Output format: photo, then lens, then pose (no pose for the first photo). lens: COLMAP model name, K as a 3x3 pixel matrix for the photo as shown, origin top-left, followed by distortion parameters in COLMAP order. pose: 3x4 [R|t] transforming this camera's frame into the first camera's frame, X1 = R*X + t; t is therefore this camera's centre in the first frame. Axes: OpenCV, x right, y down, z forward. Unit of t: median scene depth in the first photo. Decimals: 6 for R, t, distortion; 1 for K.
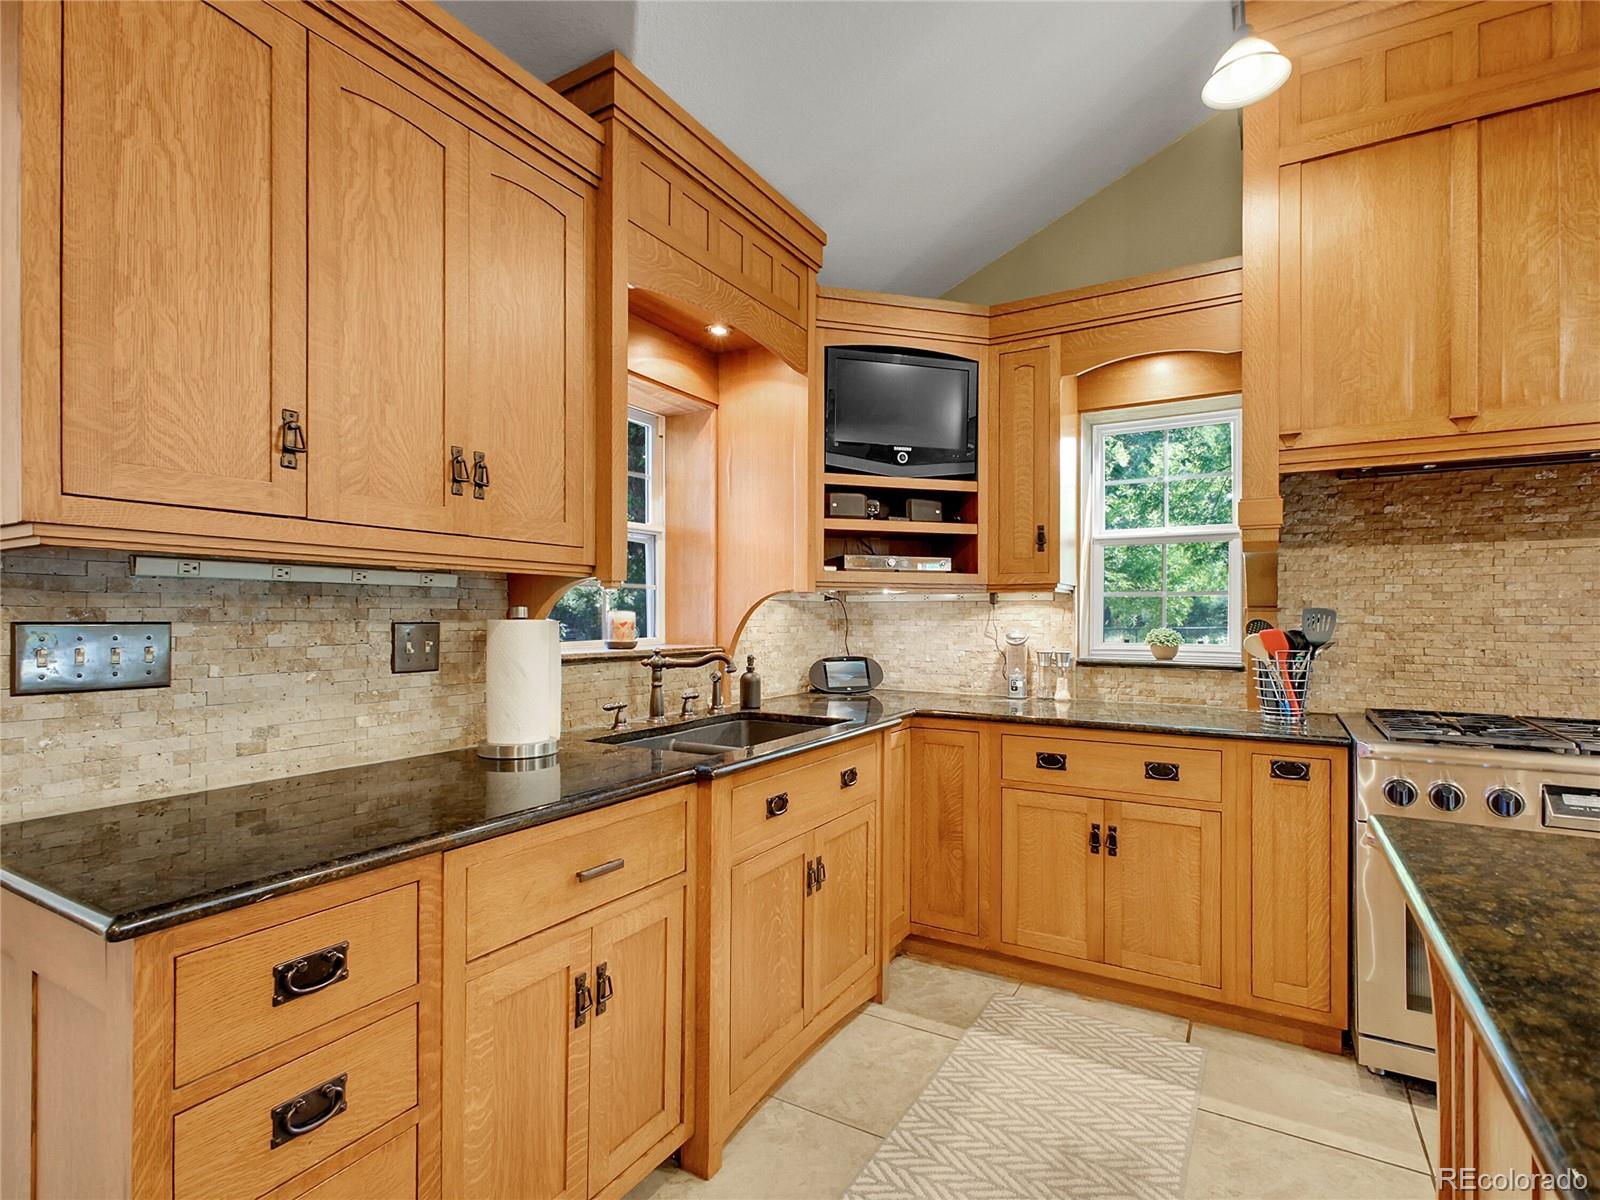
lens RADIAL K [[785.2, 0, 797.1], [0, 785.2, 618.6], [0, 0, 1]] dist [0.004513, 0.000876]
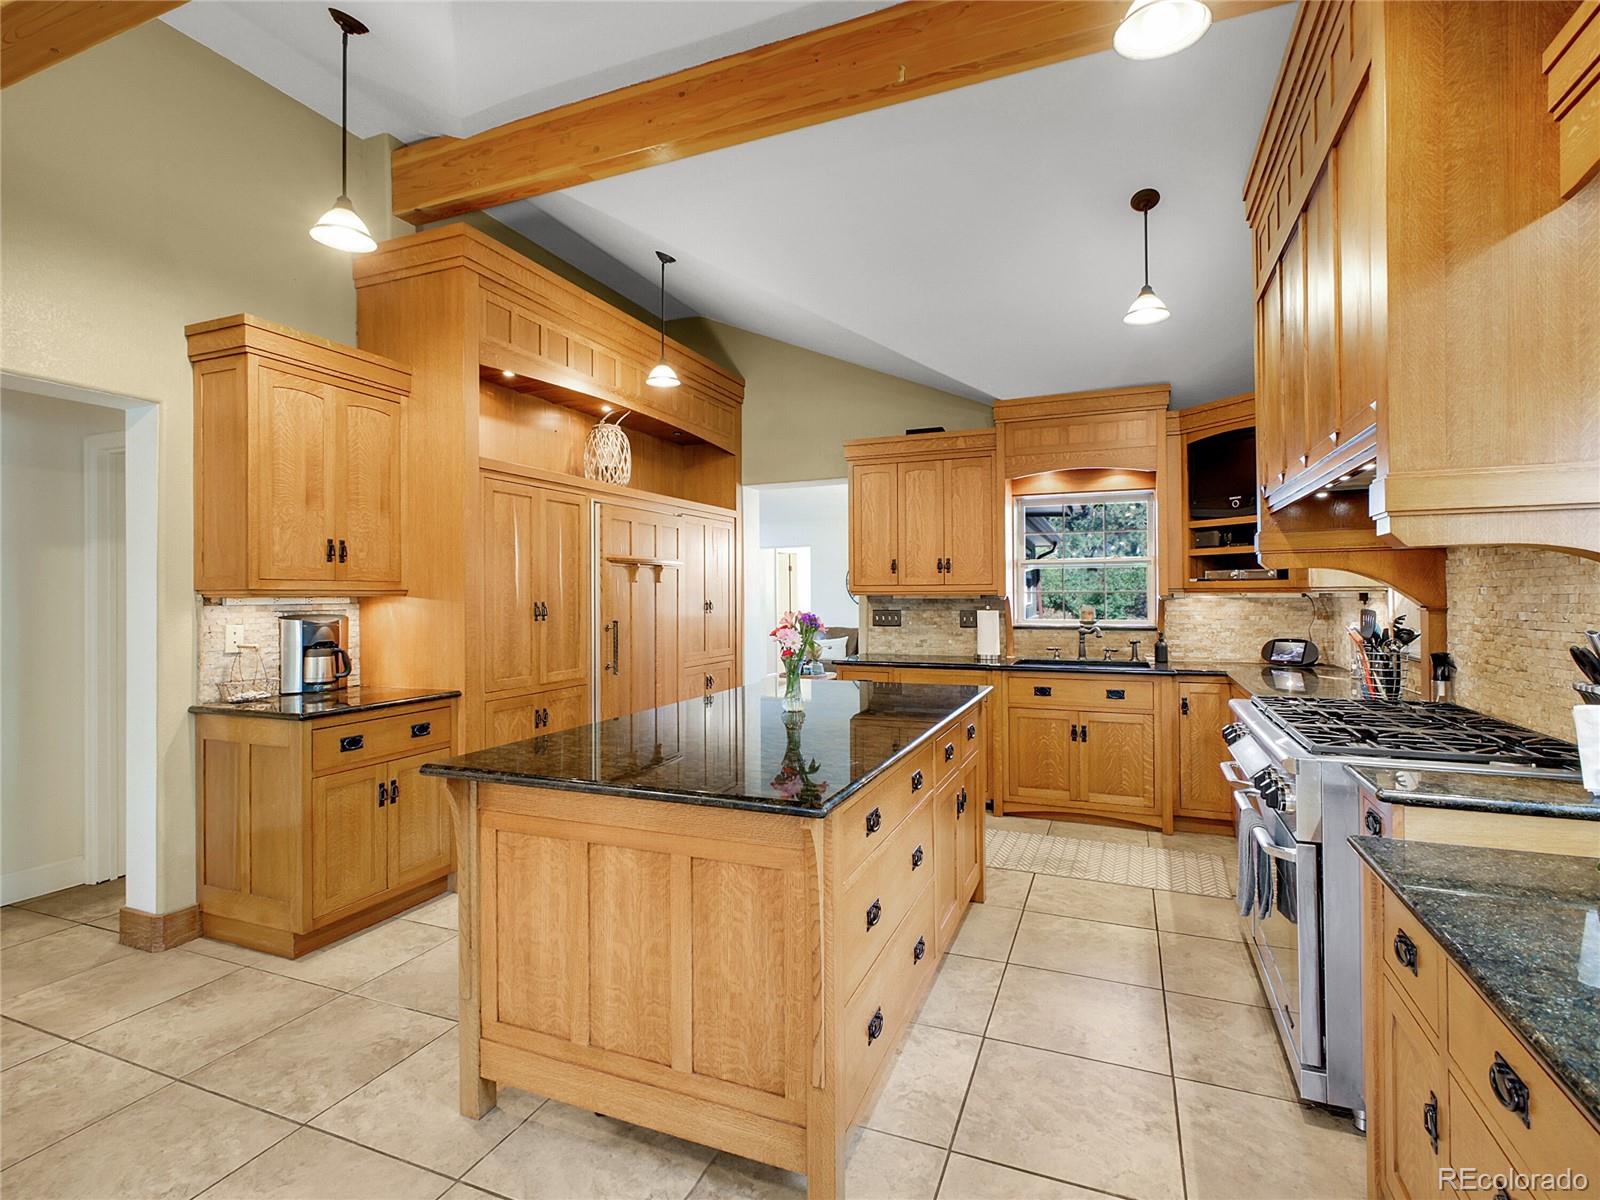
lens RADIAL K [[785.9, 0, 803.4], [0, 785.9, 599.9], [0, 0, 1]] dist [0.002260, 0.000713]
pose [[0.144237, 0.002077, -0.989541, 1.758565], [0.003421, 0.999991, 0.002597, -0.034266], [0.989537, -0.003760, 0.144229, -0.032222]]
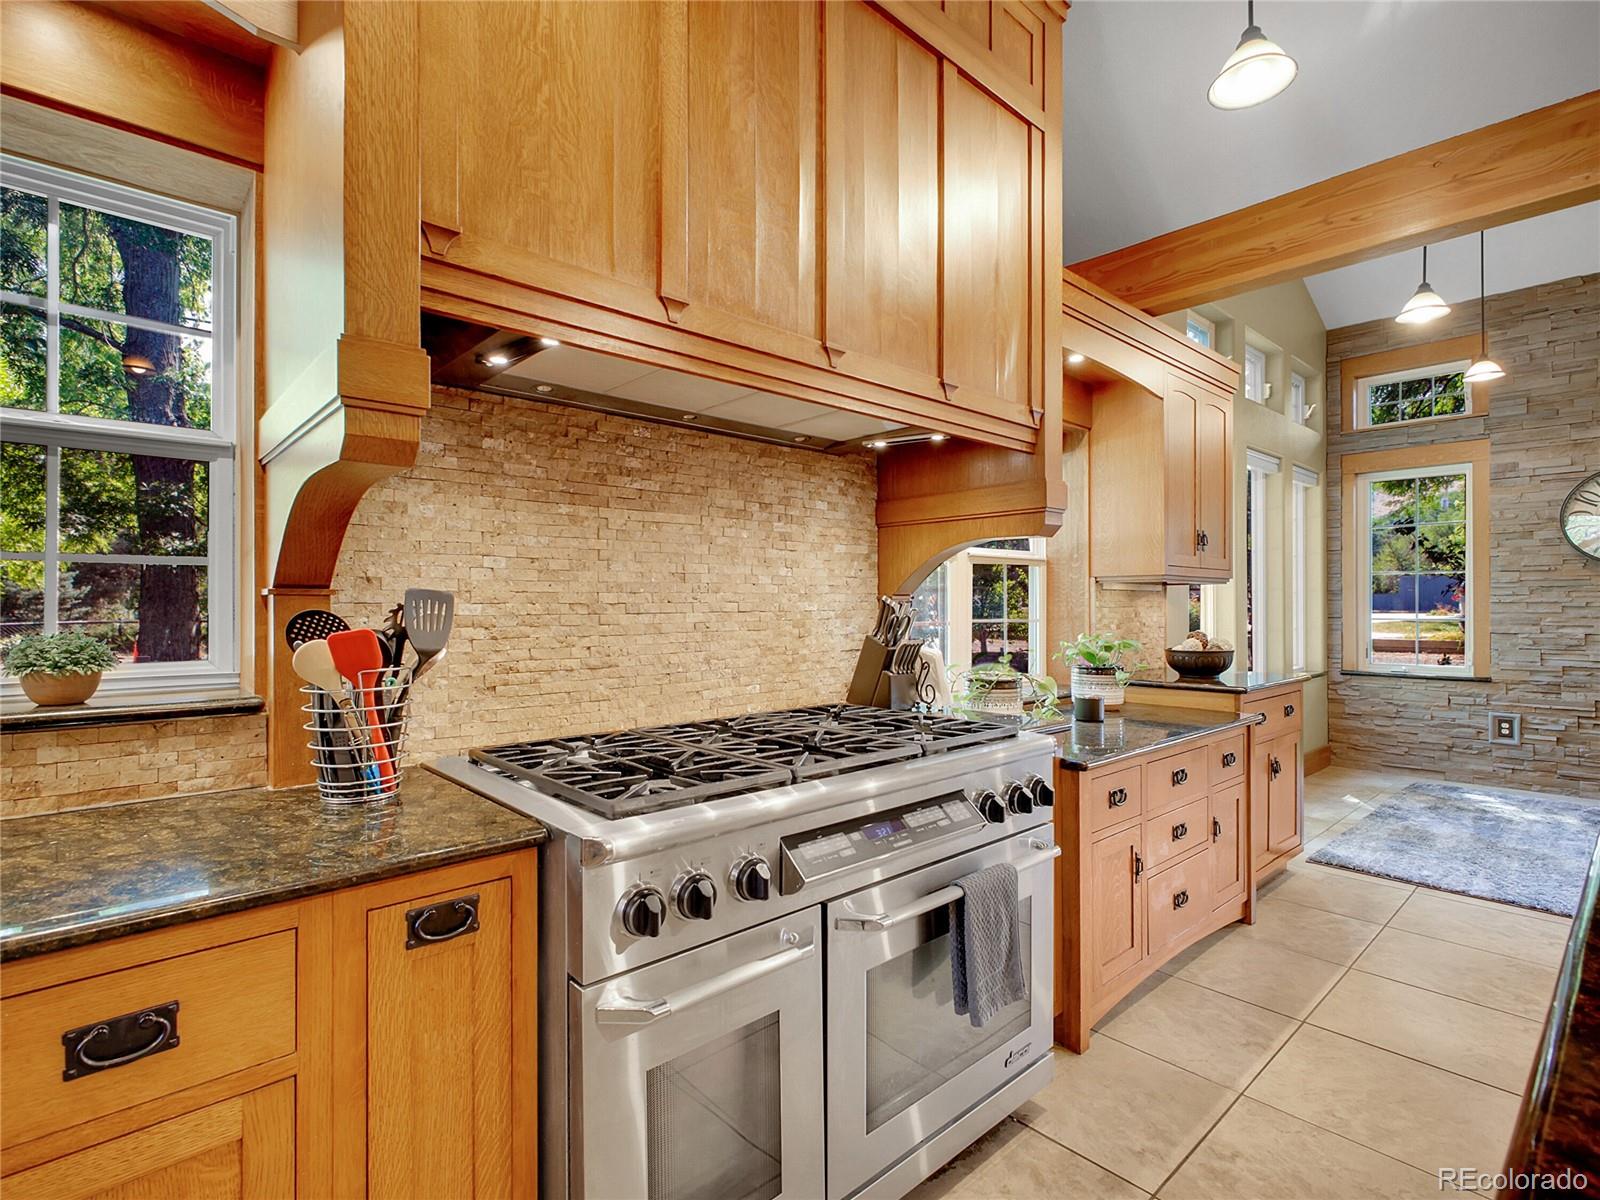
lens RADIAL K [[785.9, 0, 803.4], [0, 785.9, 599.9], [0, 0, 1]] dist [0.002260, 0.000713]
pose [[0.293031, 0.002692, 0.956099, 0.208450], [0.009100, 0.999943, -0.005605, -0.000351], [-0.956059, 0.010343, 0.292990, 0.589348]]
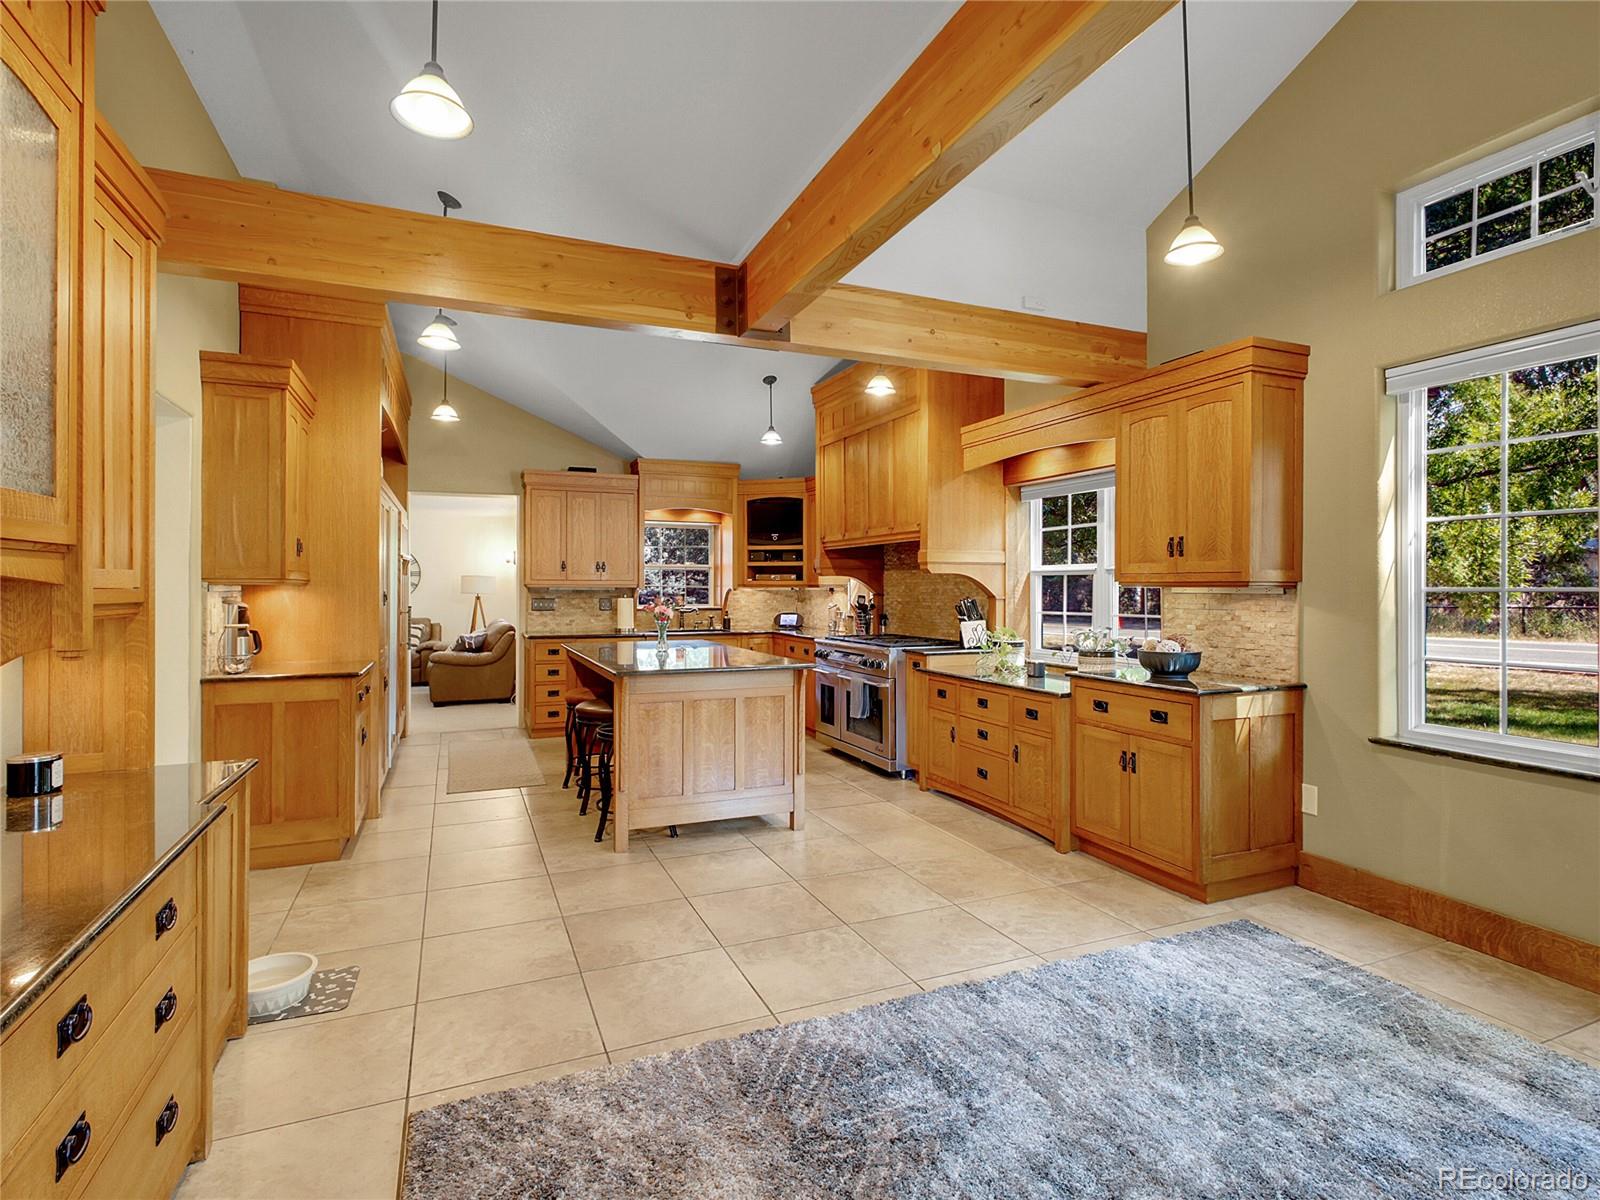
lens RADIAL K [[793.2, 0, 802.4], [0, 793.2, 606.8], [0, 0, 1]] dist [0.002503, 0.000643]
pose [[0.807203, 0.012065, -0.590151, 2.144468], [-0.000670, 0.999809, 0.019524, -0.026369], [0.590274, -0.015365, 0.807057, -1.349180]]
